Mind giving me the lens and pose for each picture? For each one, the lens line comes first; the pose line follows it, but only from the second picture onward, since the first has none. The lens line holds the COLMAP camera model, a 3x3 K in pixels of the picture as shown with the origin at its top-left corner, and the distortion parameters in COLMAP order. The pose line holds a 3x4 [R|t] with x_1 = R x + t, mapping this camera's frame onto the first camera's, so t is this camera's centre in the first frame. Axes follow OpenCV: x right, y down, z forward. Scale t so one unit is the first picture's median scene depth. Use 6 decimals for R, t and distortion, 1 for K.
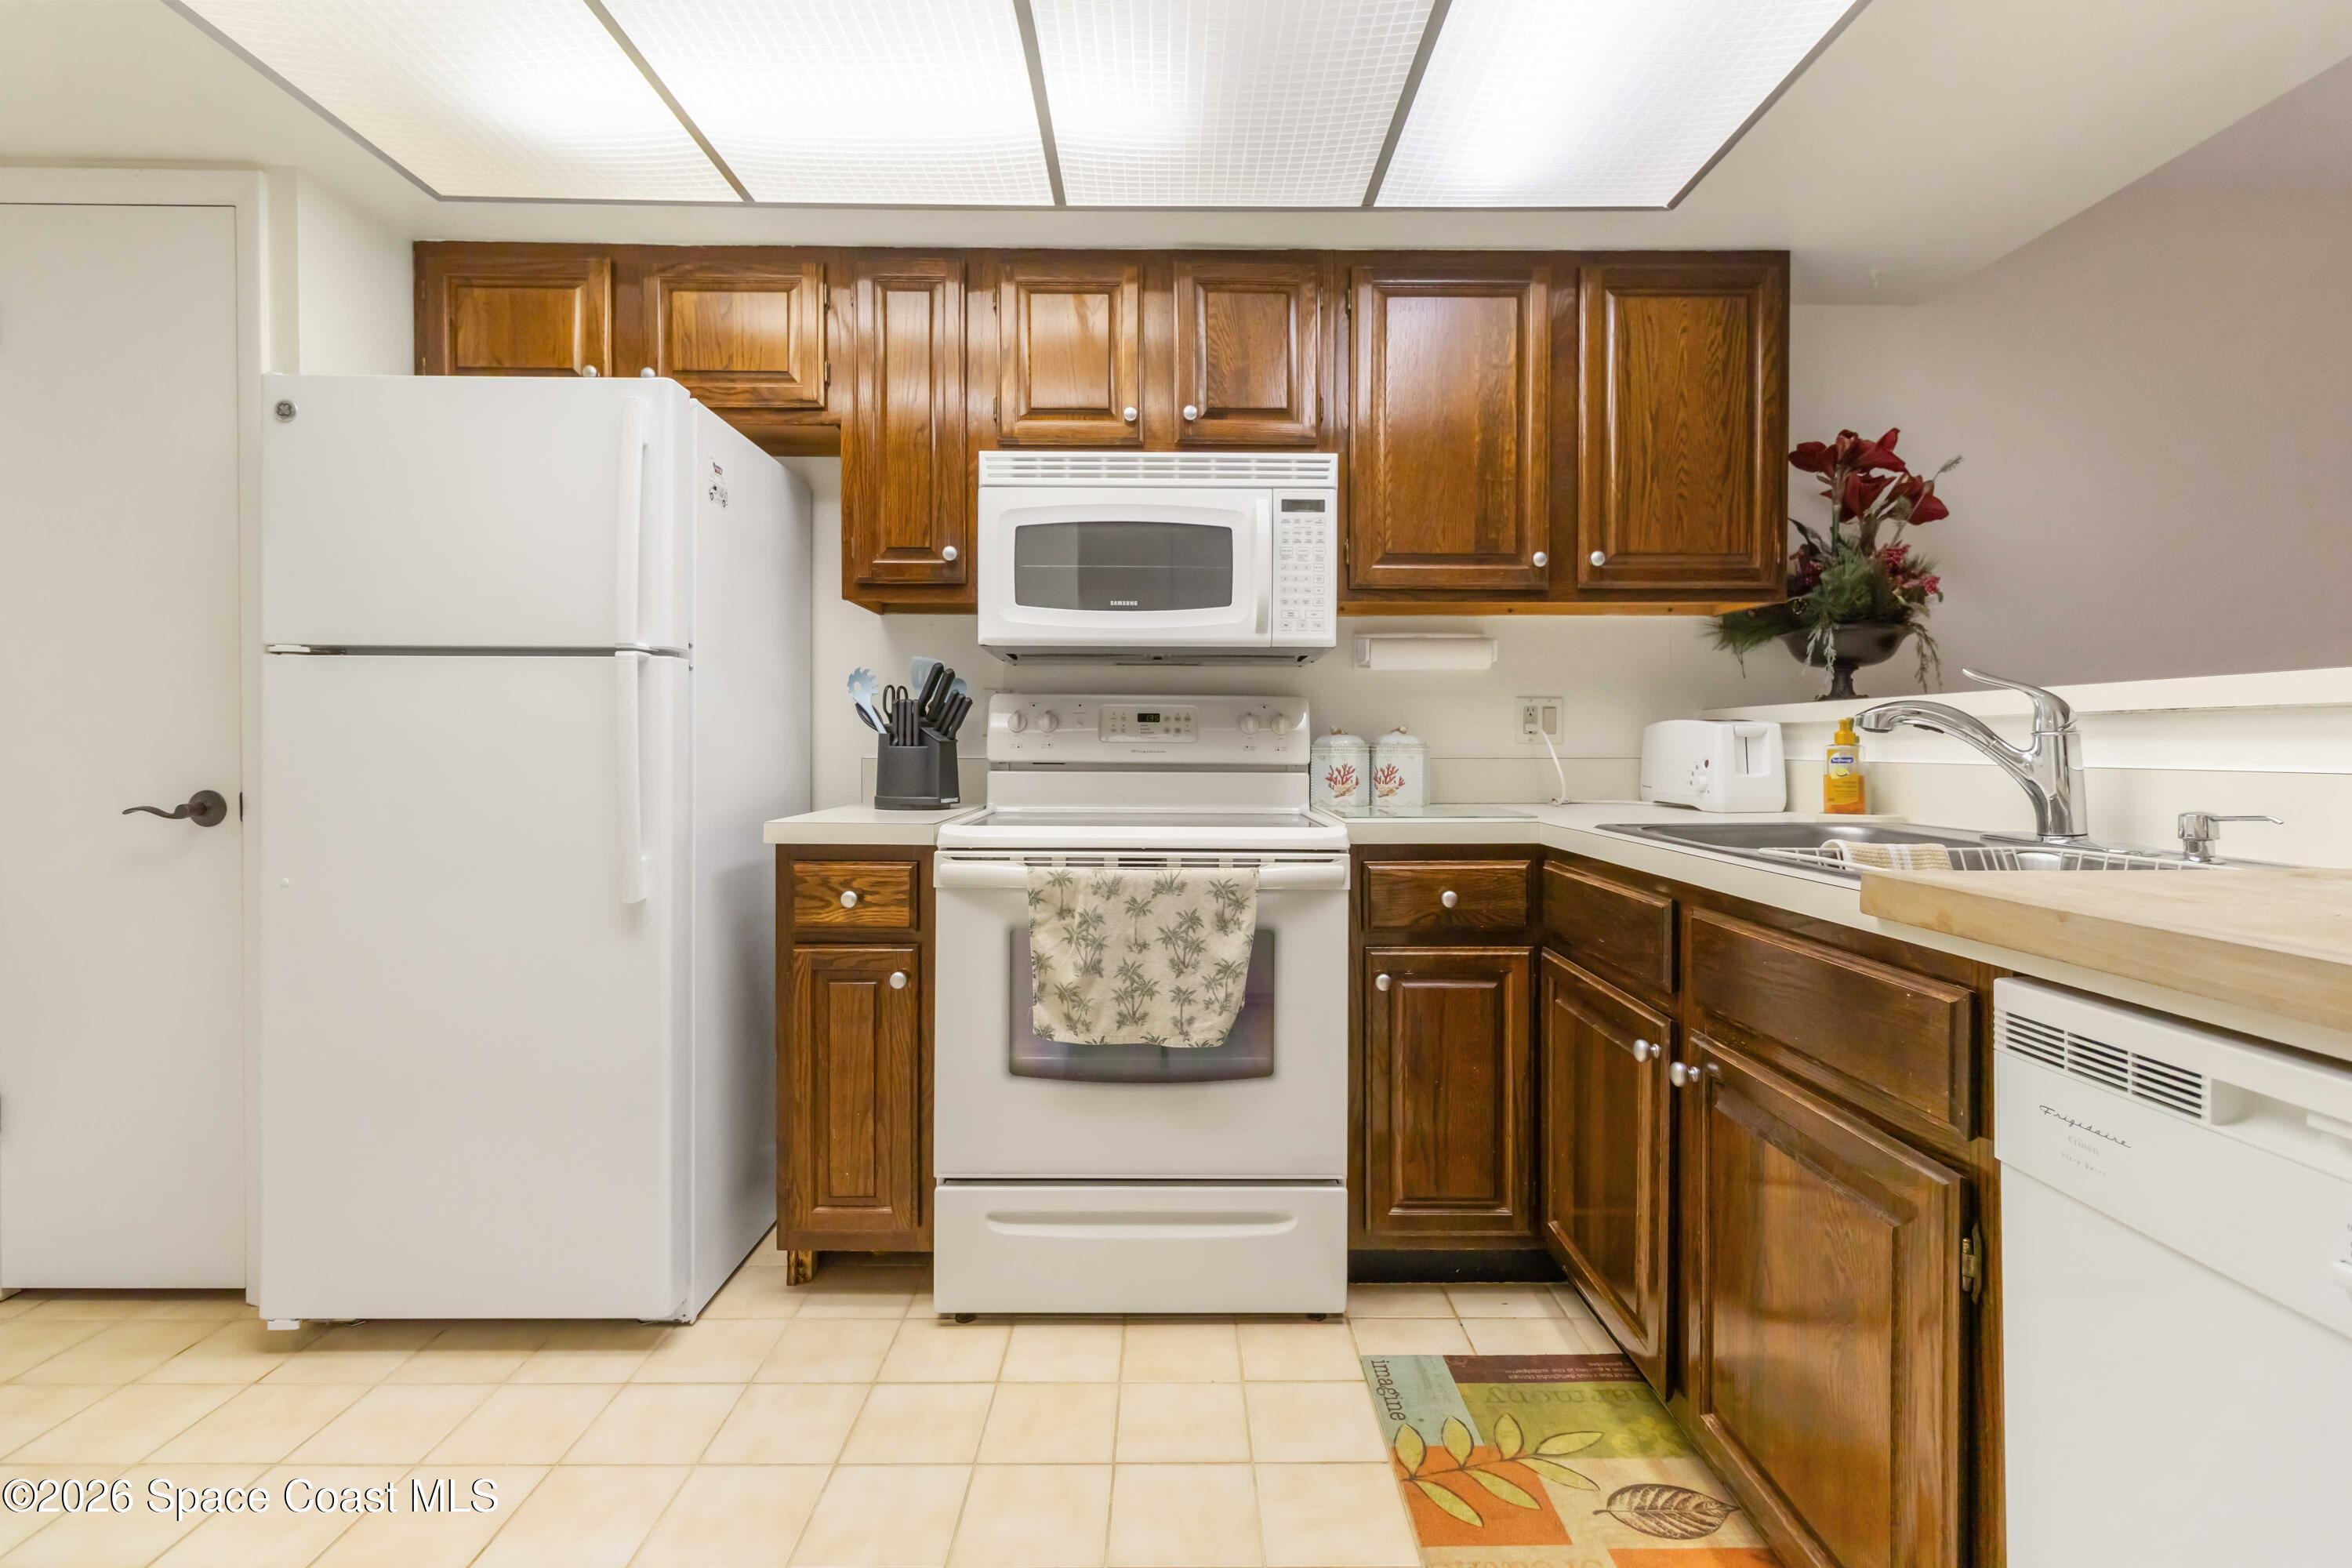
lens RADIAL K [[1104.3, 0, 1170.3], [0, 1104.3, 769.7], [0, 0, 1]] dist [0.004562, 0.000191]
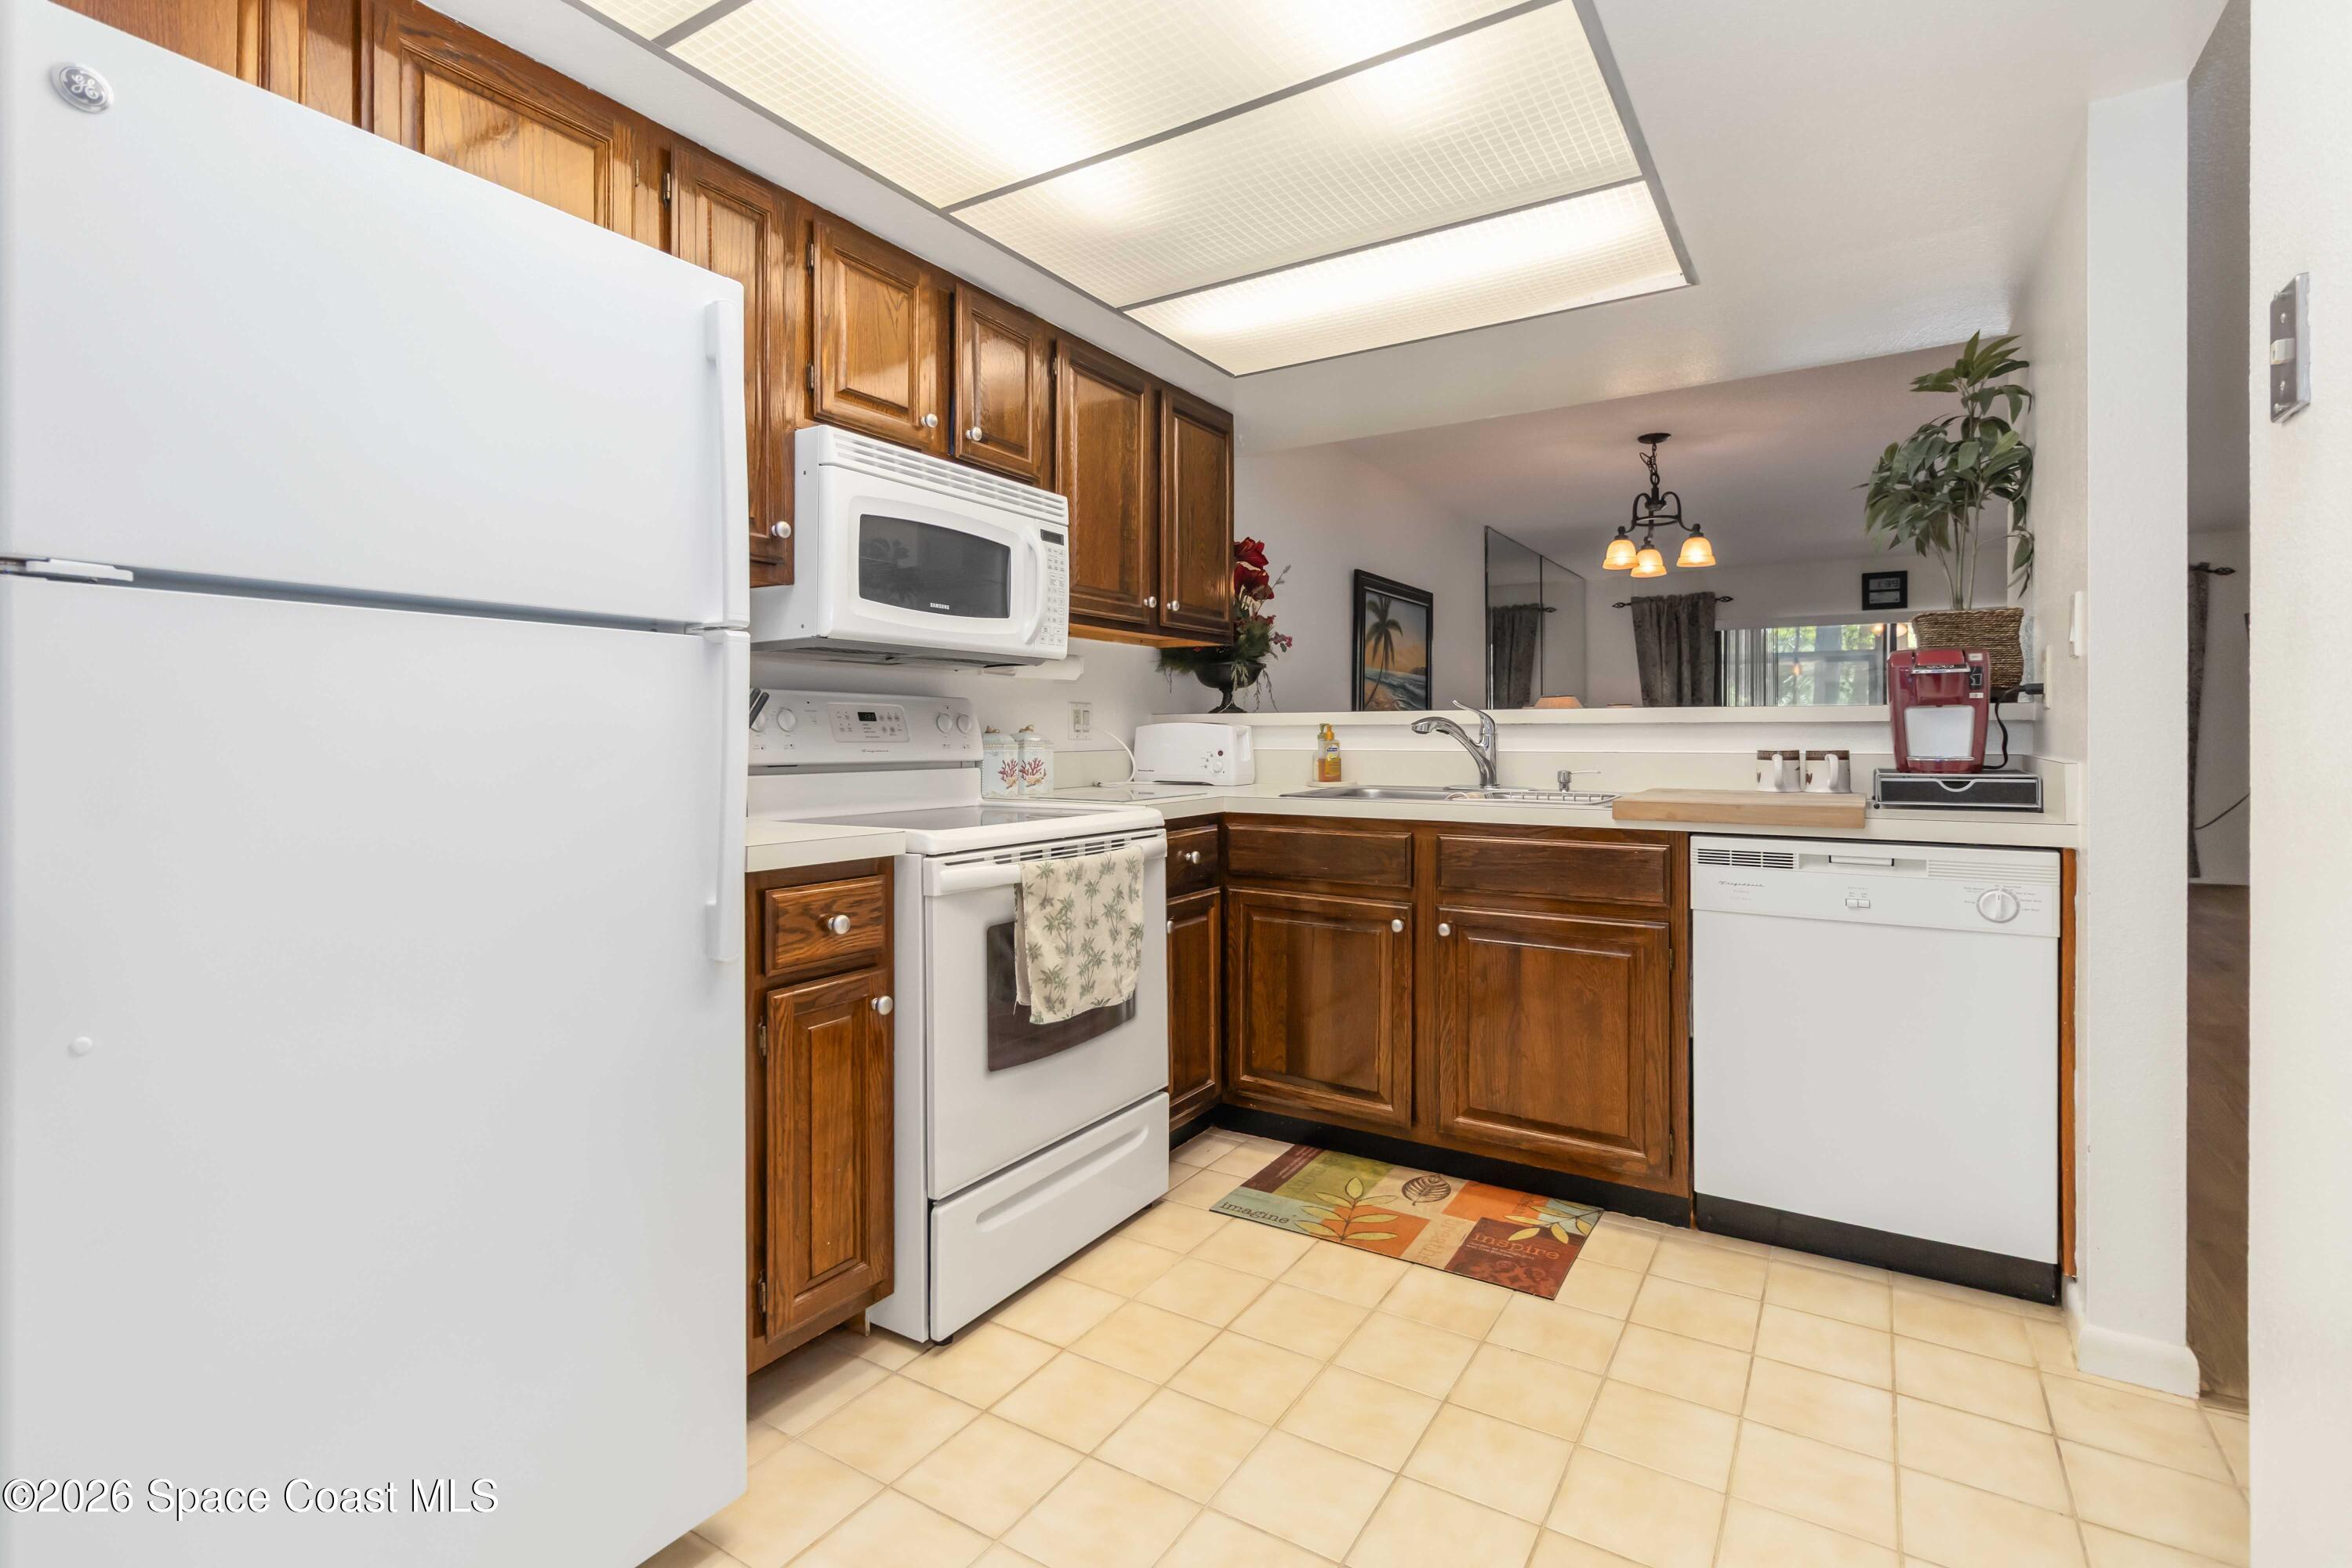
lens RADIAL K [[1104.3, 0, 1191.9], [0, 1104.3, 751.8], [0, 0, 1]] dist [0.004562, 0.000191]
pose [[0.526430, -0.016985, 0.850049, -0.903237], [0.023986, 0.999699, 0.005121, -0.018052], [-0.849880, 0.017693, 0.526679, 0.303691]]
